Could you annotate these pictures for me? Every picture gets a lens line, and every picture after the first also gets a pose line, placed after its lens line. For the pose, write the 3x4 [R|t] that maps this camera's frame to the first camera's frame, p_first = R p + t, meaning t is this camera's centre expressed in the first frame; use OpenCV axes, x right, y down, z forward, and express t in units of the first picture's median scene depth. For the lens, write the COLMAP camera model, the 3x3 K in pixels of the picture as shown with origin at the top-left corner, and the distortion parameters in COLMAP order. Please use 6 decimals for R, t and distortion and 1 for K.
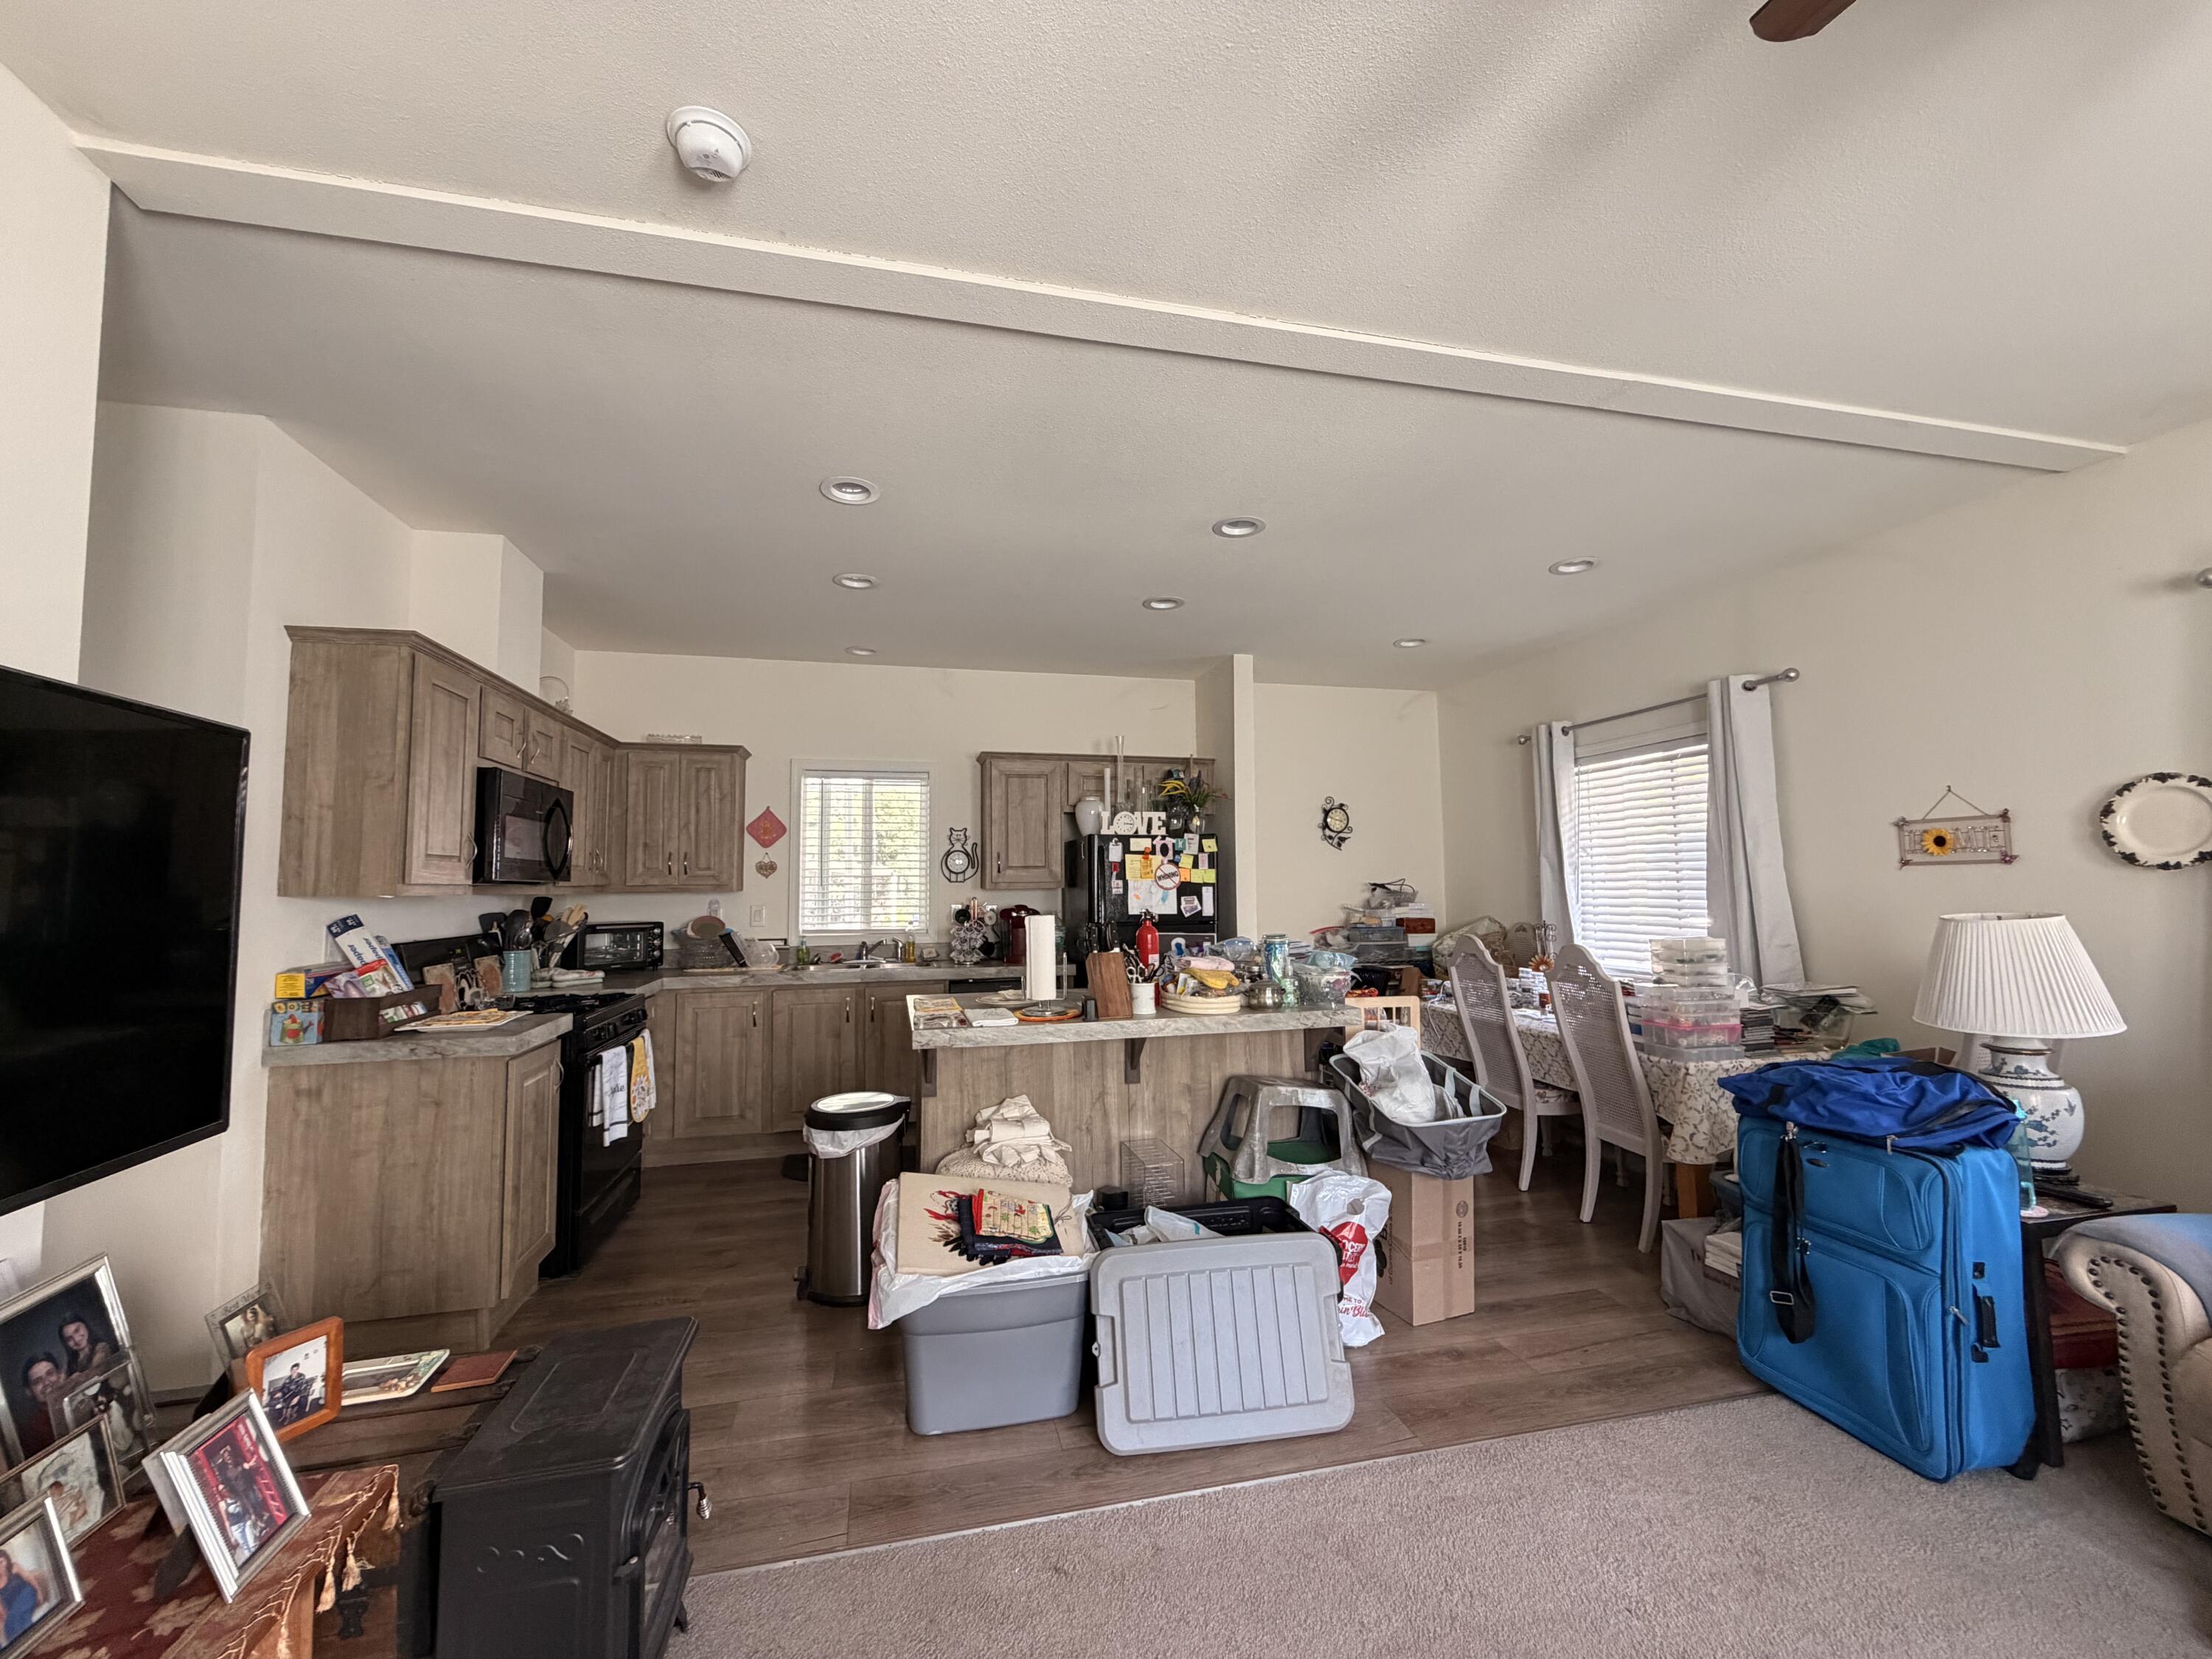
lens RADIAL K [[877.0, 0, 1098.3], [0, 877.0, 829.9], [0, 0, 1]] dist [-0.001117, 0.000005]
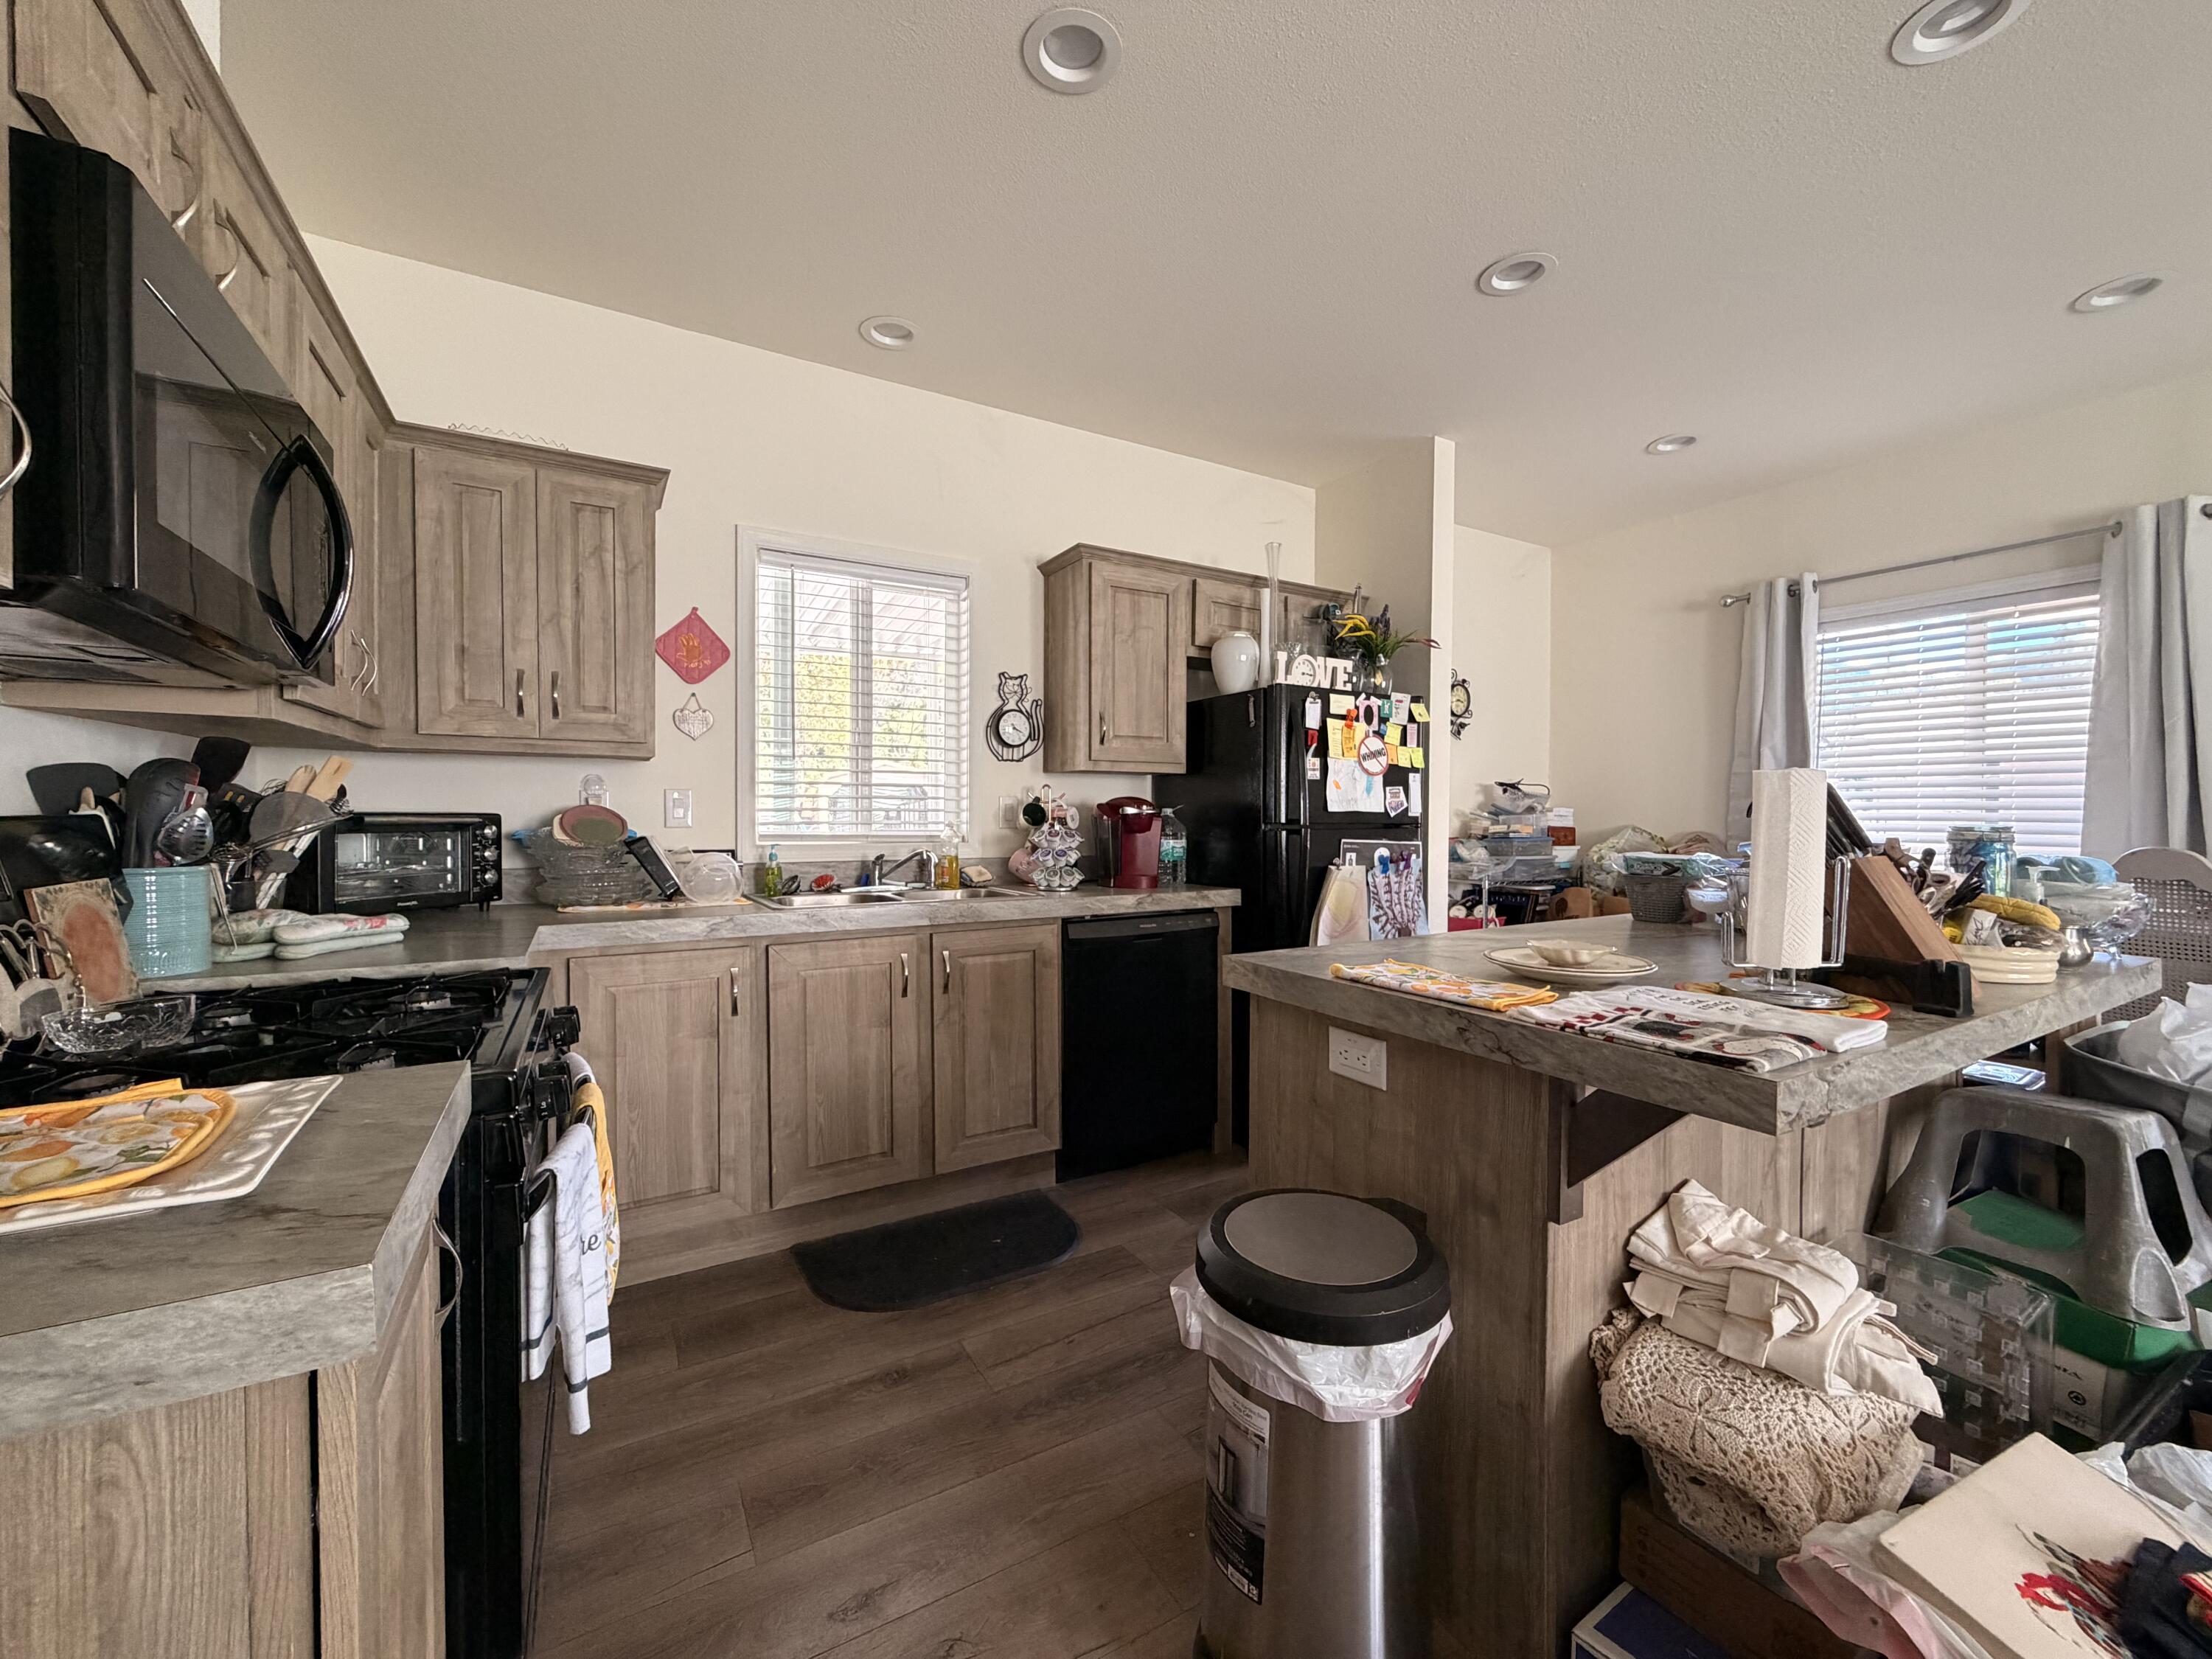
lens RADIAL K [[877.0, 0, 1098.6], [0, 877.0, 830.6], [0, 0, 1]] dist [-0.001117, 0.000005]
pose [[0.958763, 0.007115, 0.284117, -0.319375], [-0.030903, 0.996369, 0.079330, 0.066131], [-0.282521, -0.084839, 0.955502, 0.438183]]
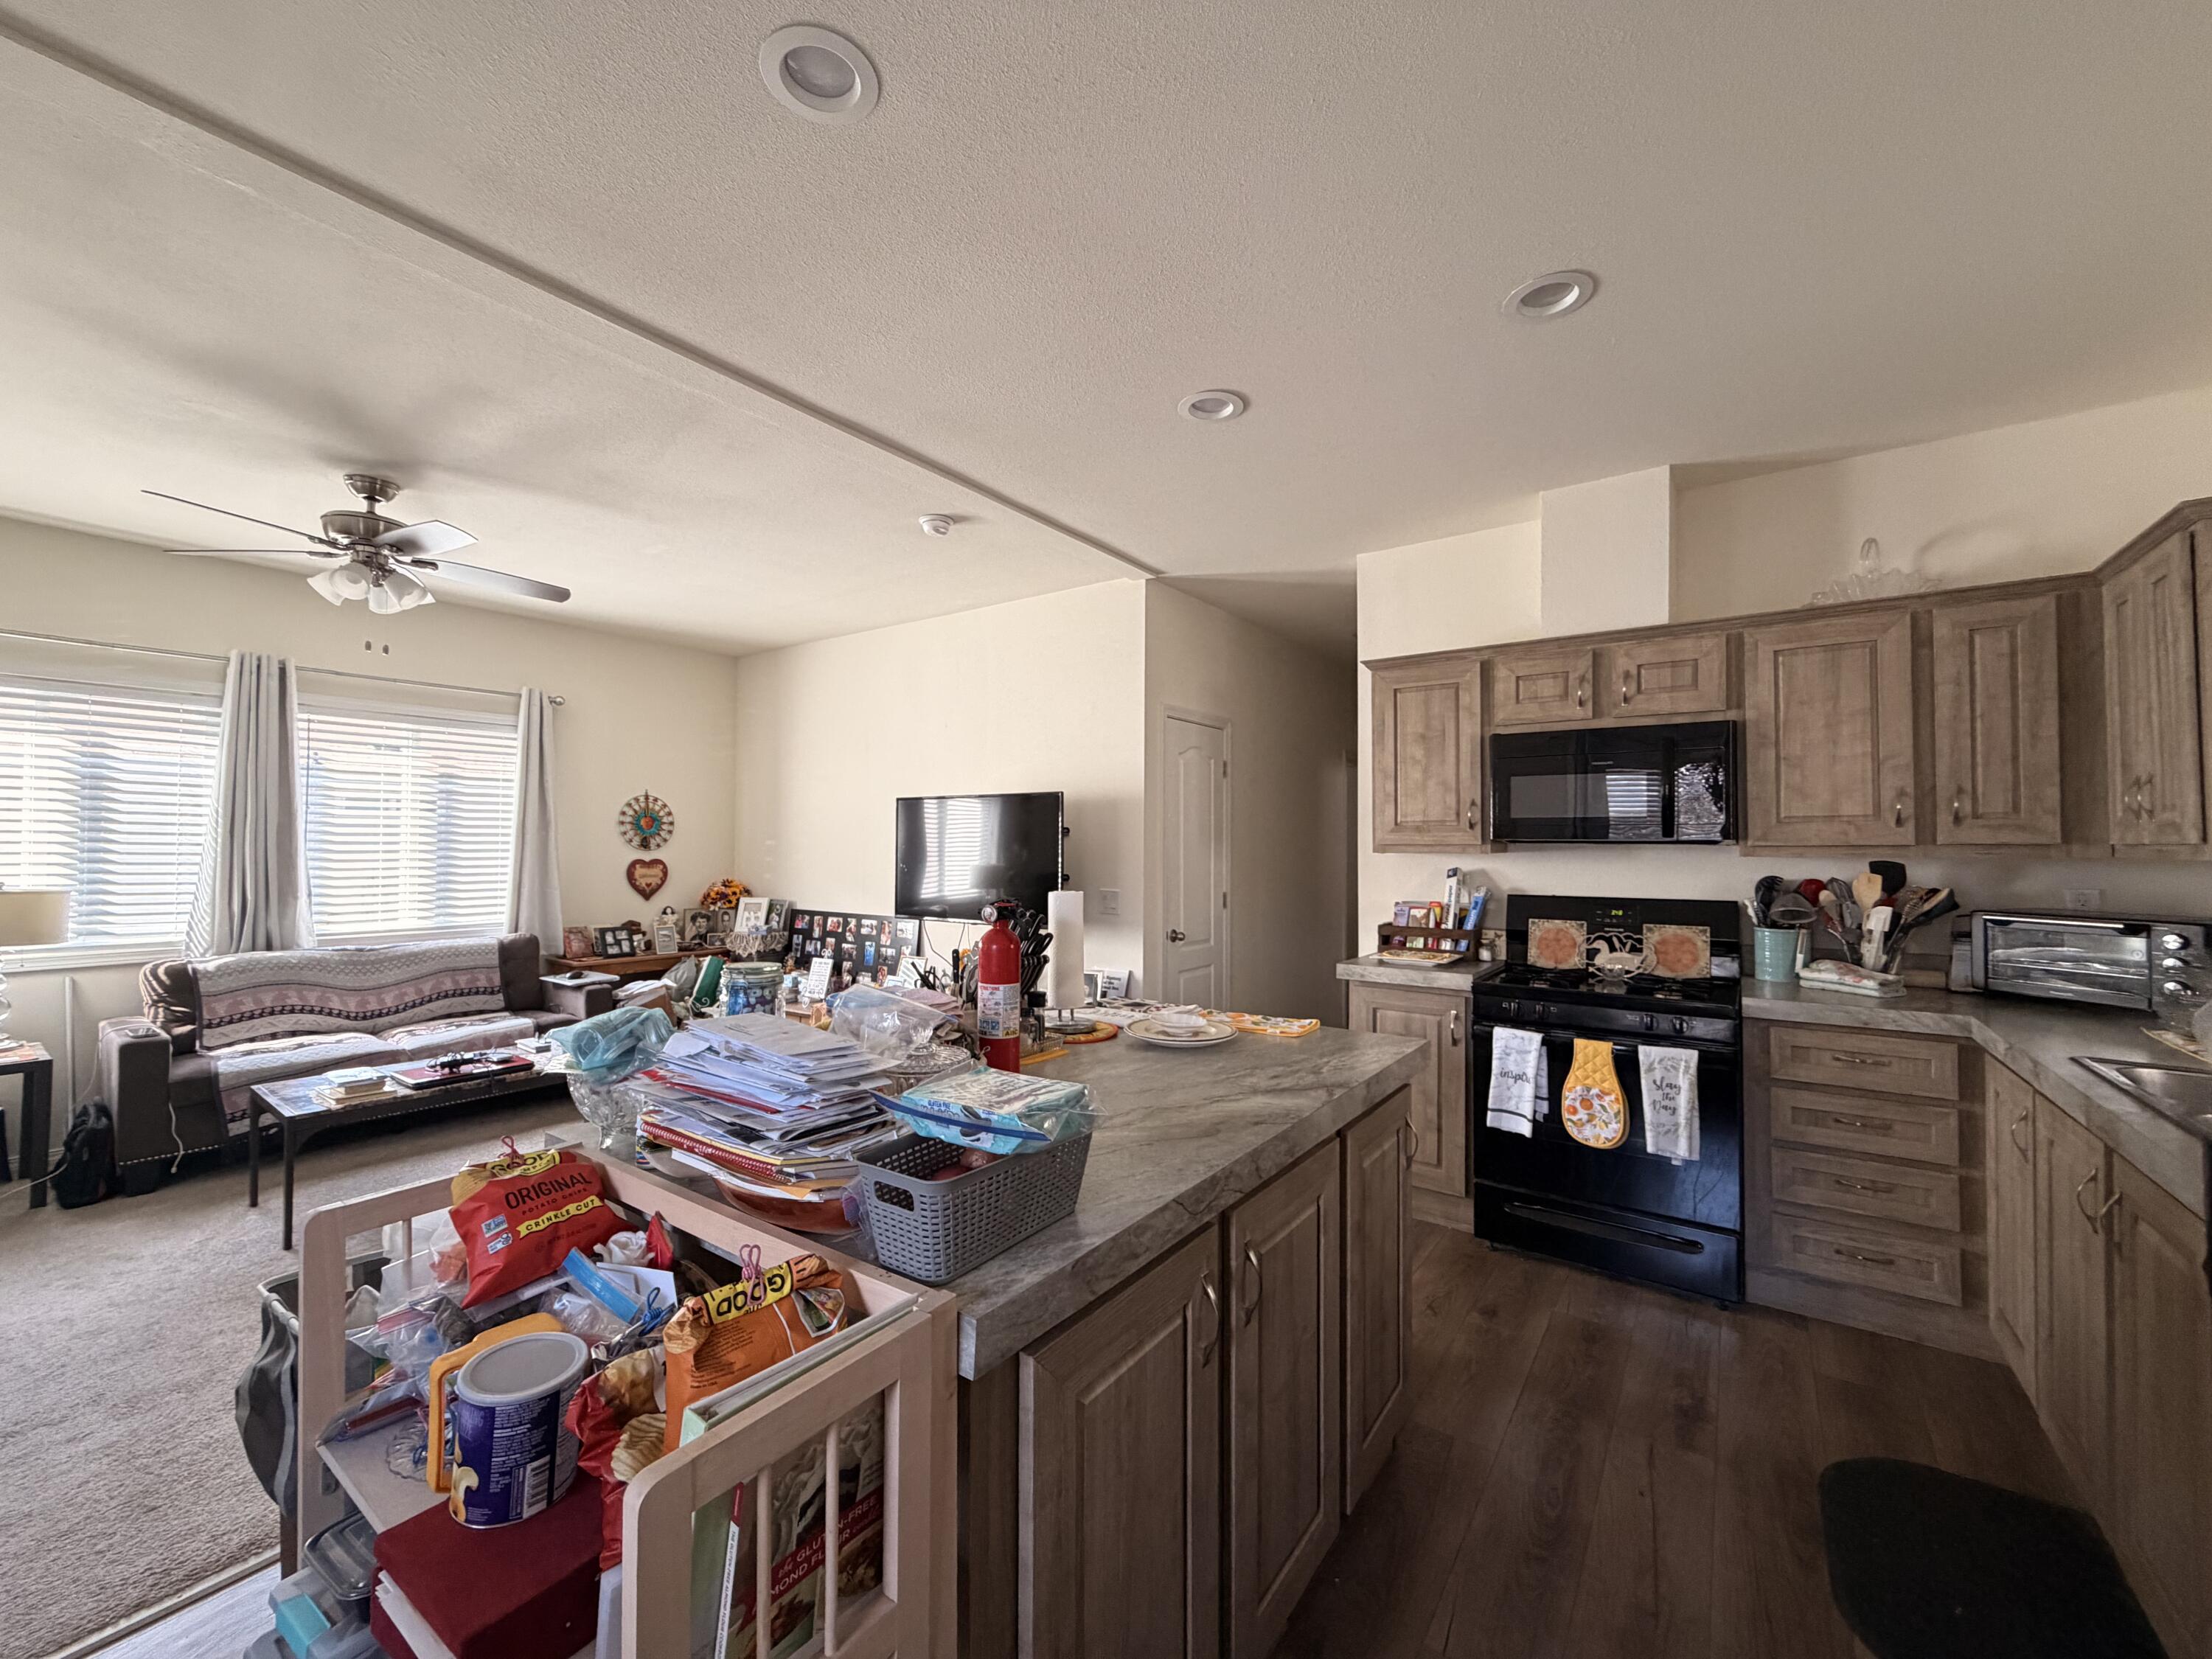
lens RADIAL K [[877.0, 0, 1098.7], [0, 877.0, 835.7], [0, 0, 1]] dist [-0.001117, 0.000005]
pose [[-0.759053, -0.012200, -0.650915, 0.241412], [0.037811, 0.997311, -0.062785, 0.067708], [0.649930, -0.072268, -0.756550, 0.994112]]
